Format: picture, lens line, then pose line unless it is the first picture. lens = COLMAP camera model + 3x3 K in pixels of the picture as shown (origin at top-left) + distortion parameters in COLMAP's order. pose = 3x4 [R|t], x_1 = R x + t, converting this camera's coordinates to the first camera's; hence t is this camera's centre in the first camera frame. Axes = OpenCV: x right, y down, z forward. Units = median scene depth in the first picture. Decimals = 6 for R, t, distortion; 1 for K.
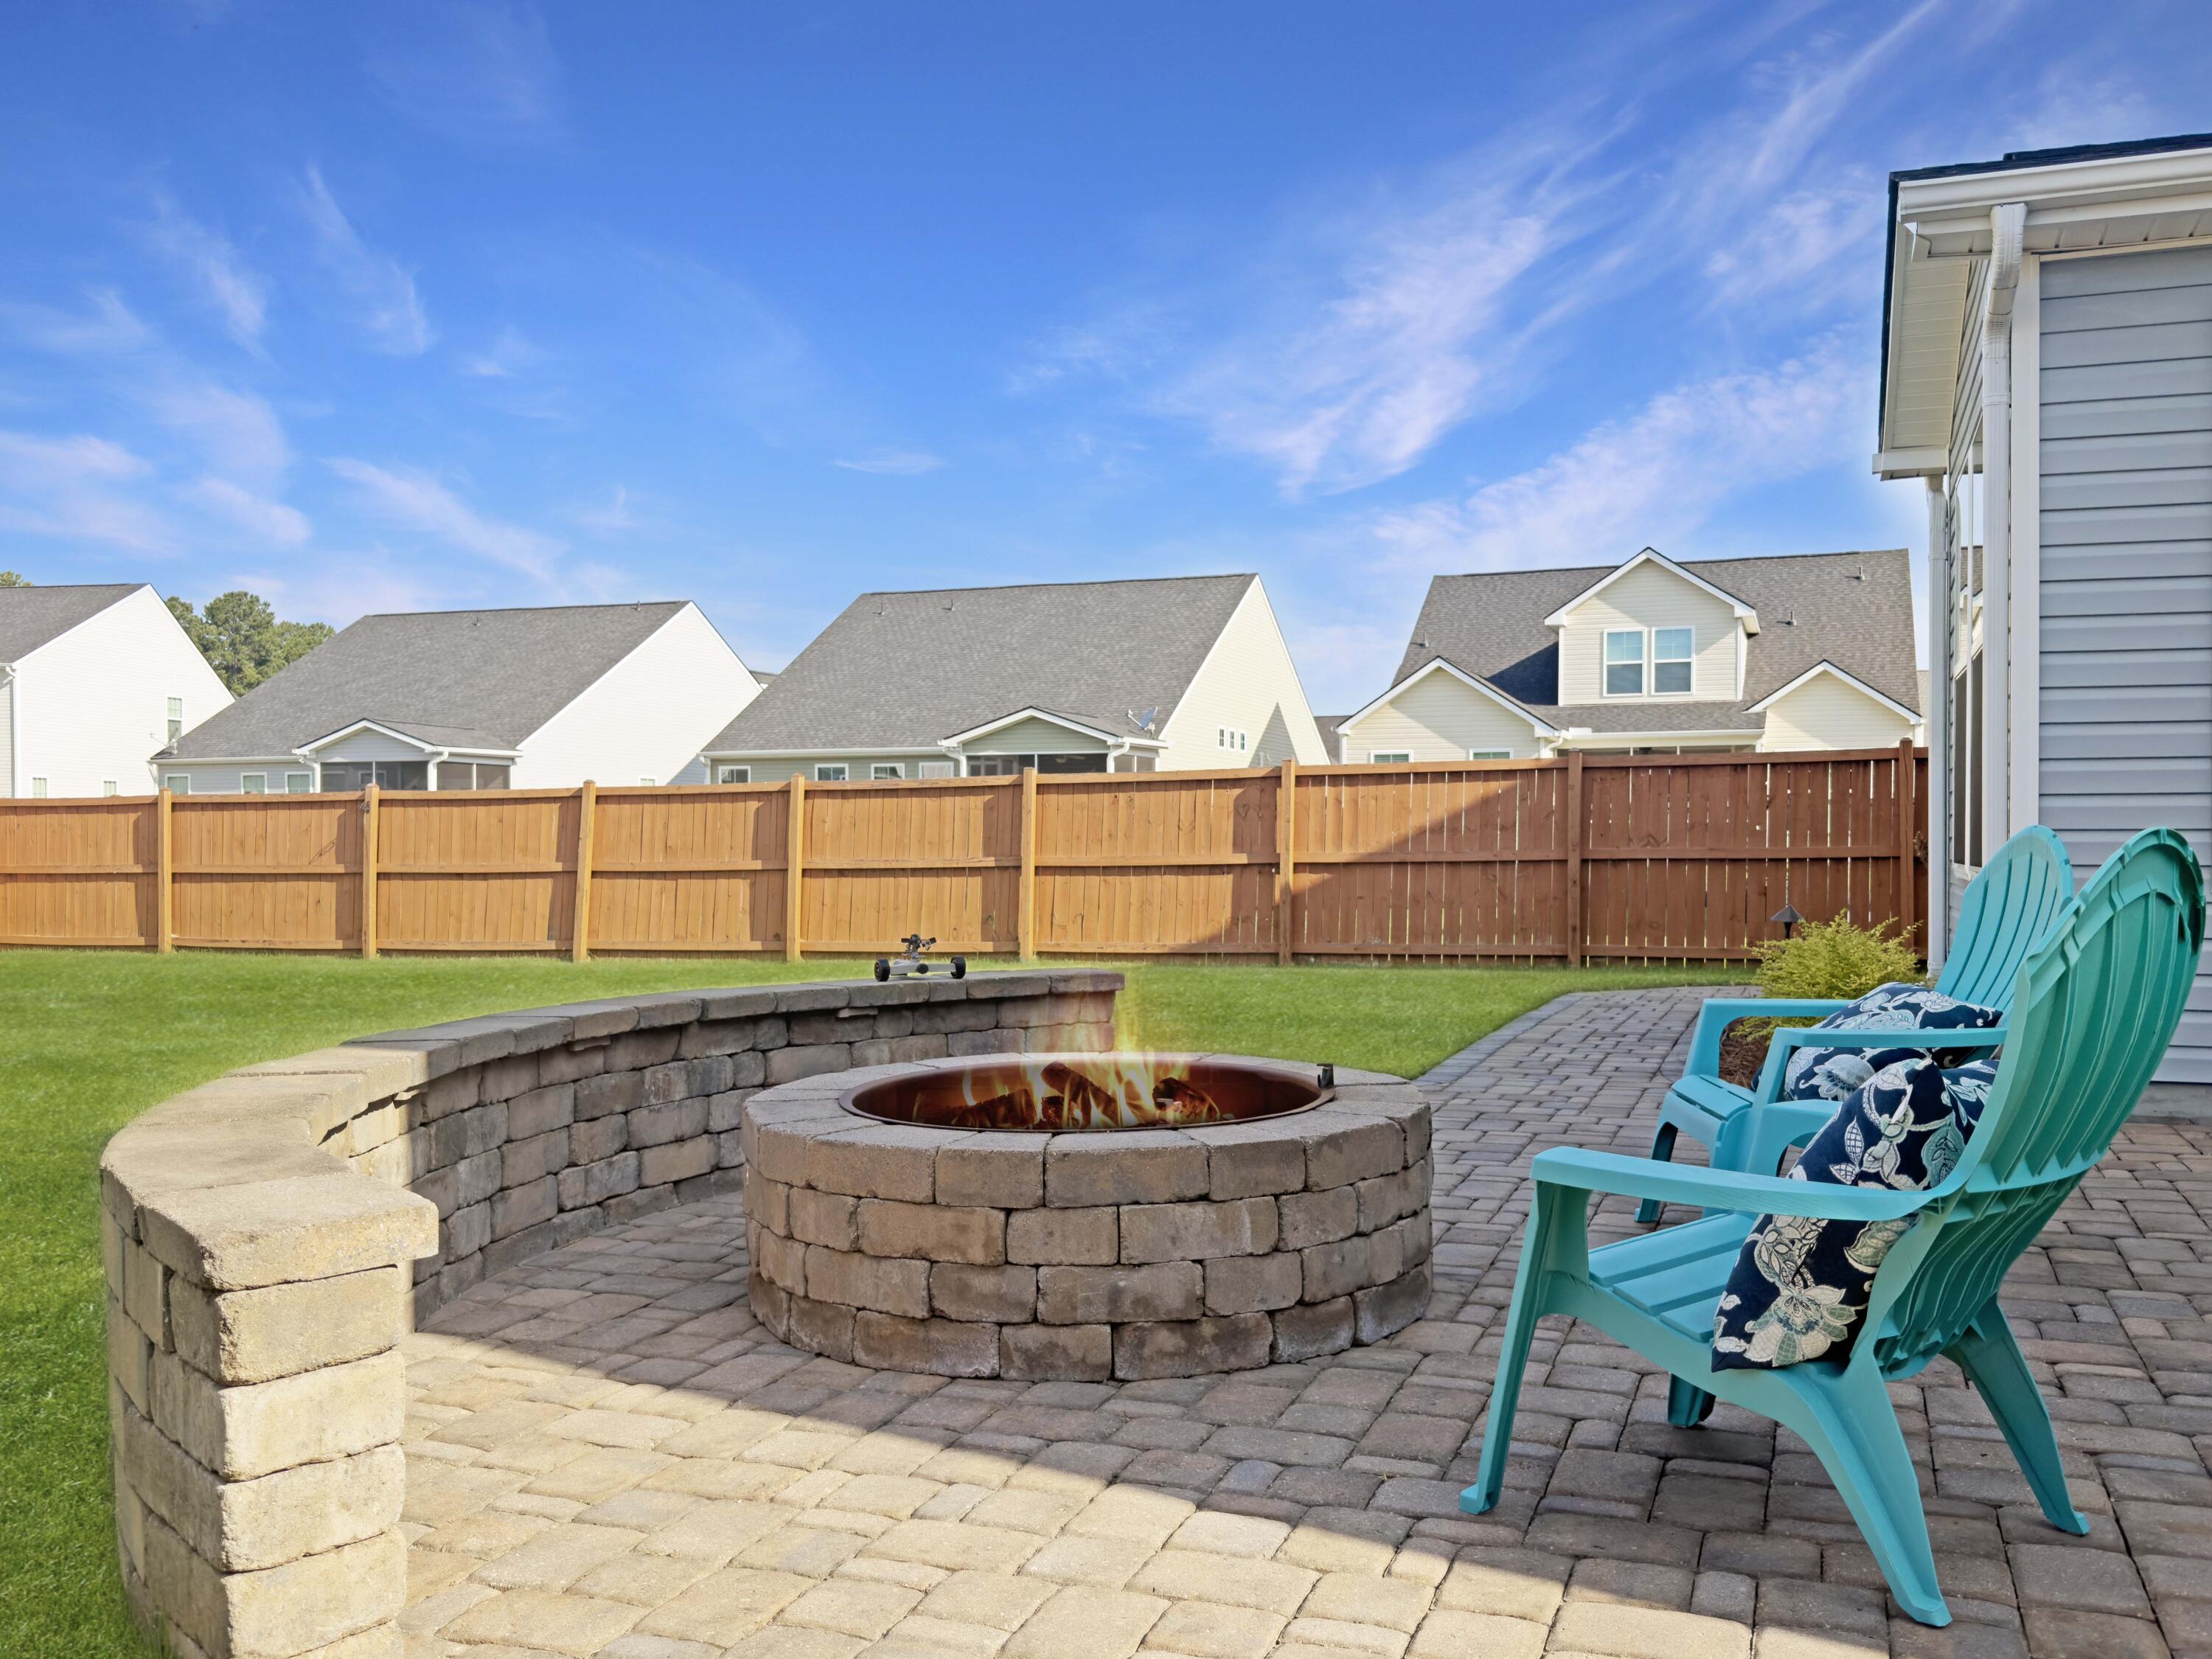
lens RADIAL K [[1895.4, 0, 1112.2], [0, 1895.4, 842.4], [0, 0, 1]] dist [0.190995, -0.384513]
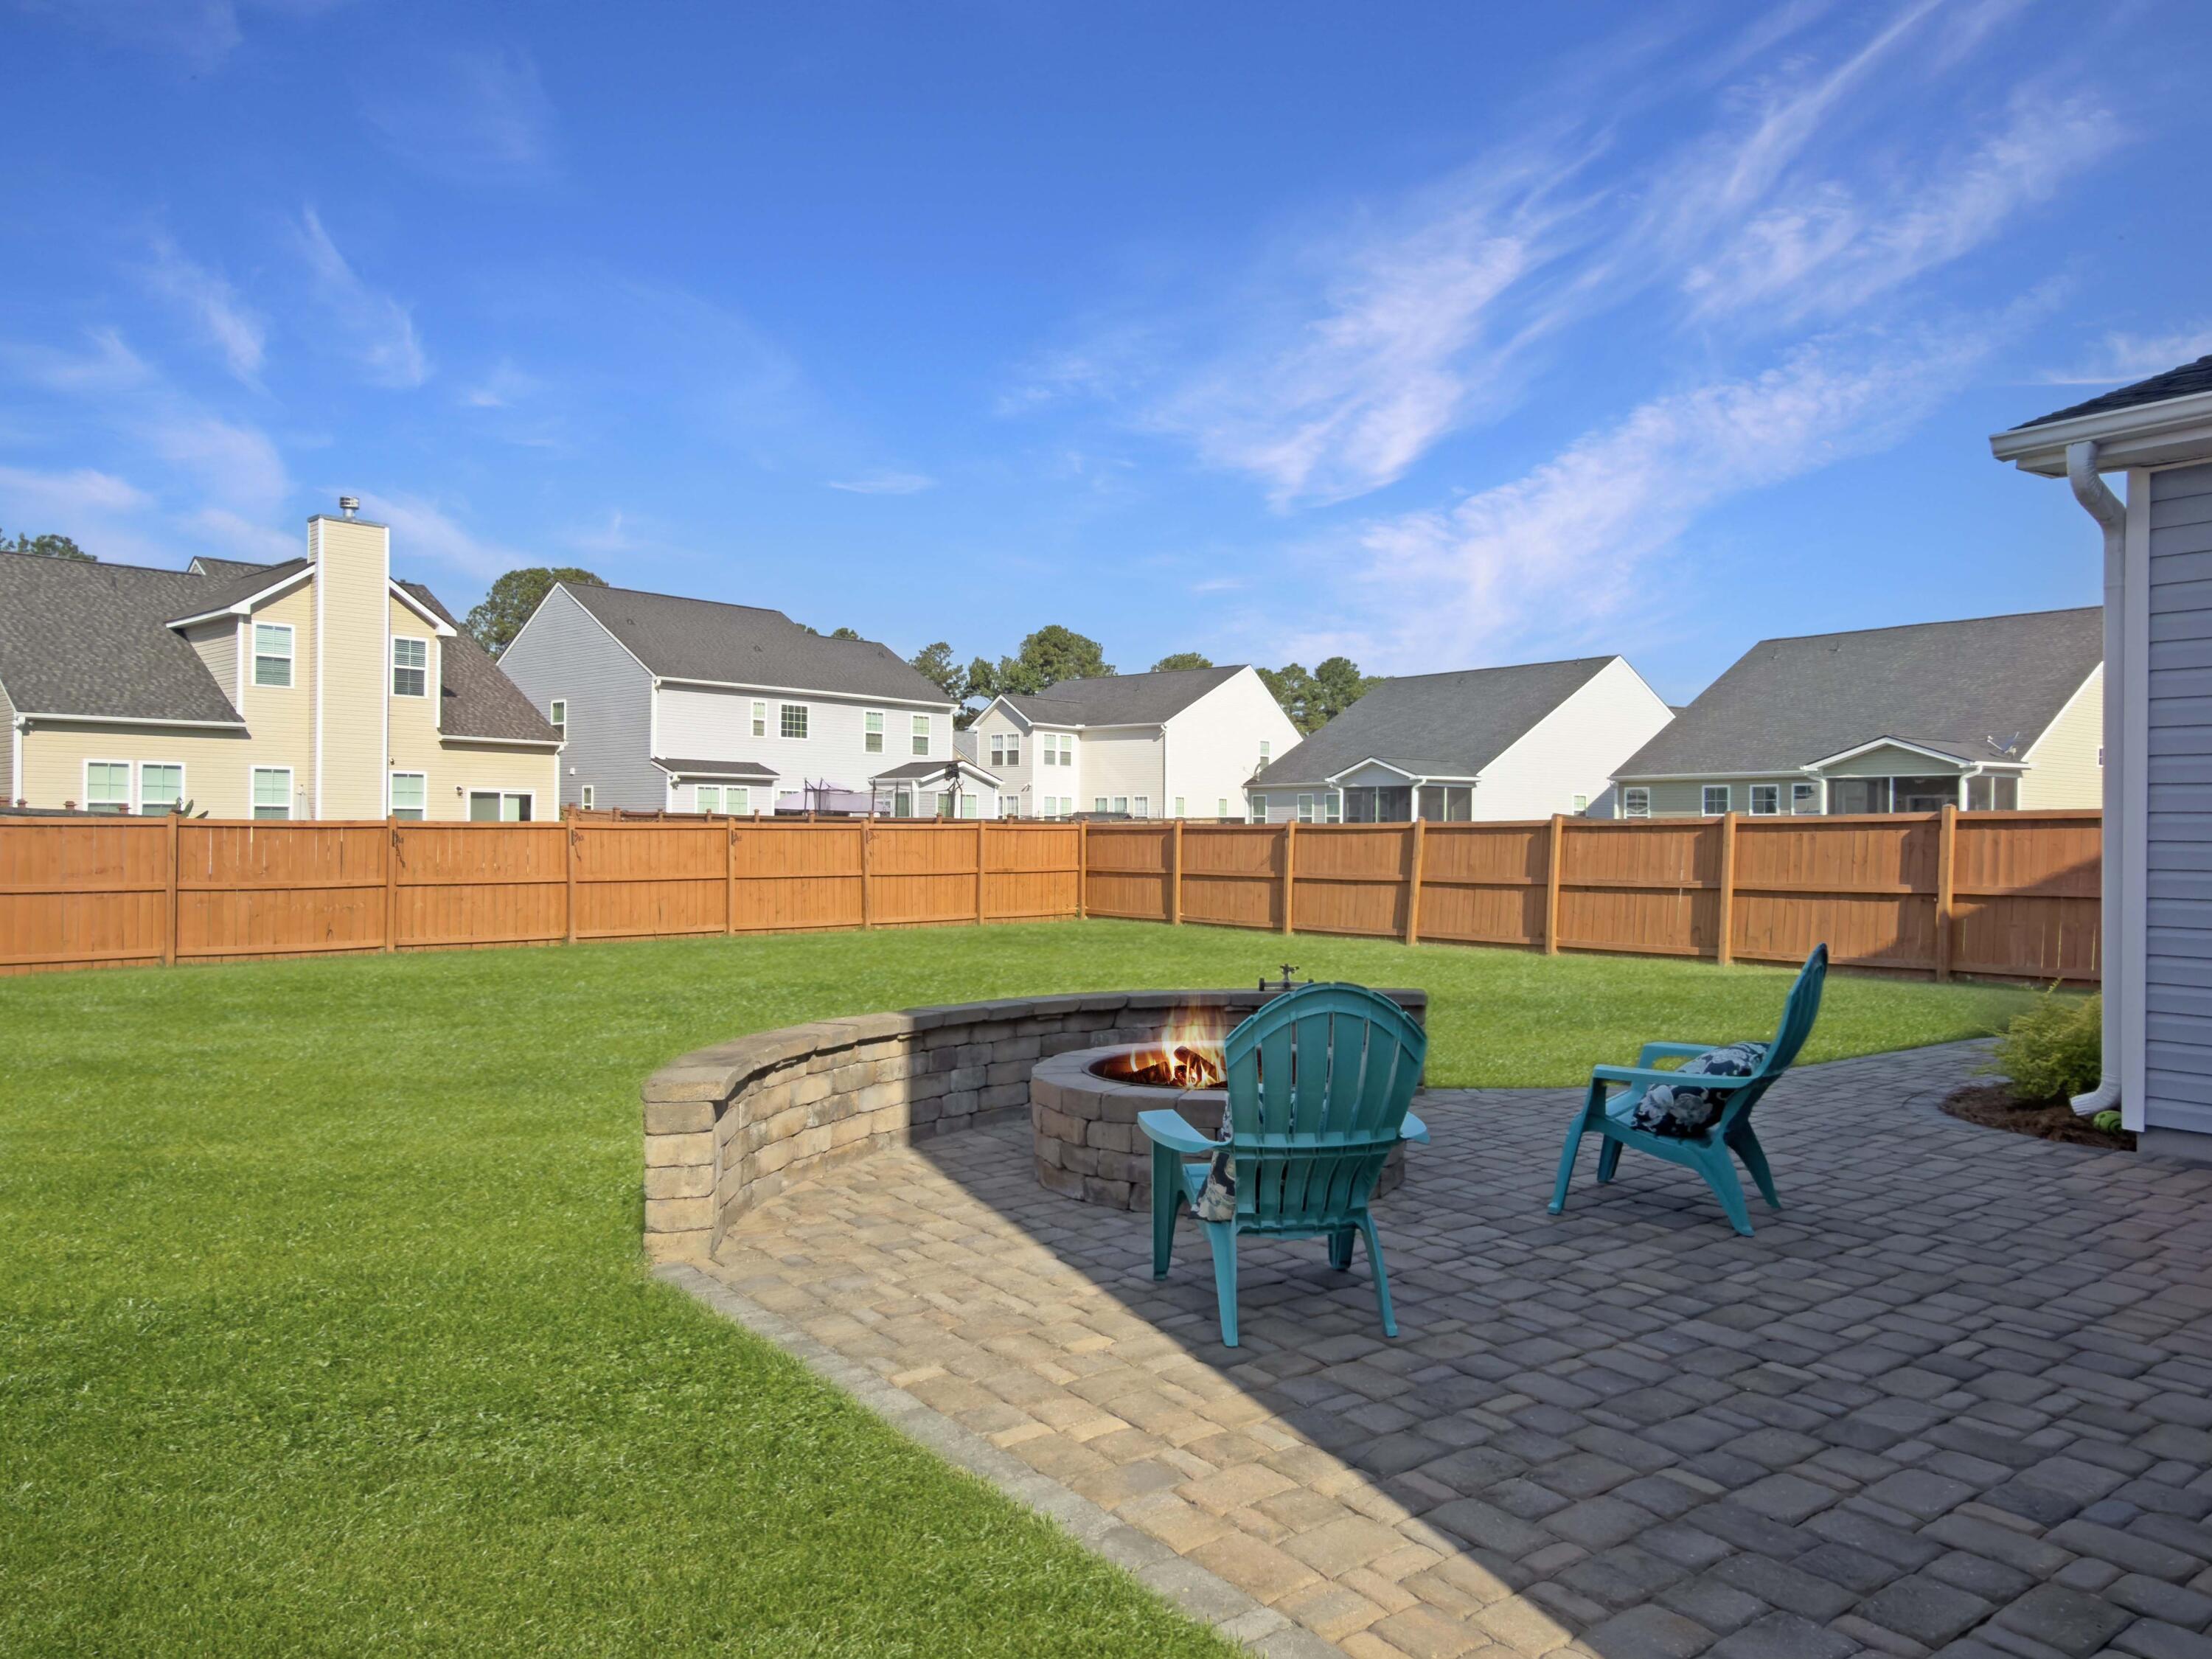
lens RADIAL K [[1486.8, 0, 1106.0], [0, 1486.8, 829.5], [0, 0, 1]] dist [0.002872, -0.000693]
pose [[0.841633, 0.006737, -0.540008, 0.144373], [-0.010279, 0.999941, -0.003545, -0.019574], [0.539953, 0.008534, 0.841652, -0.056711]]
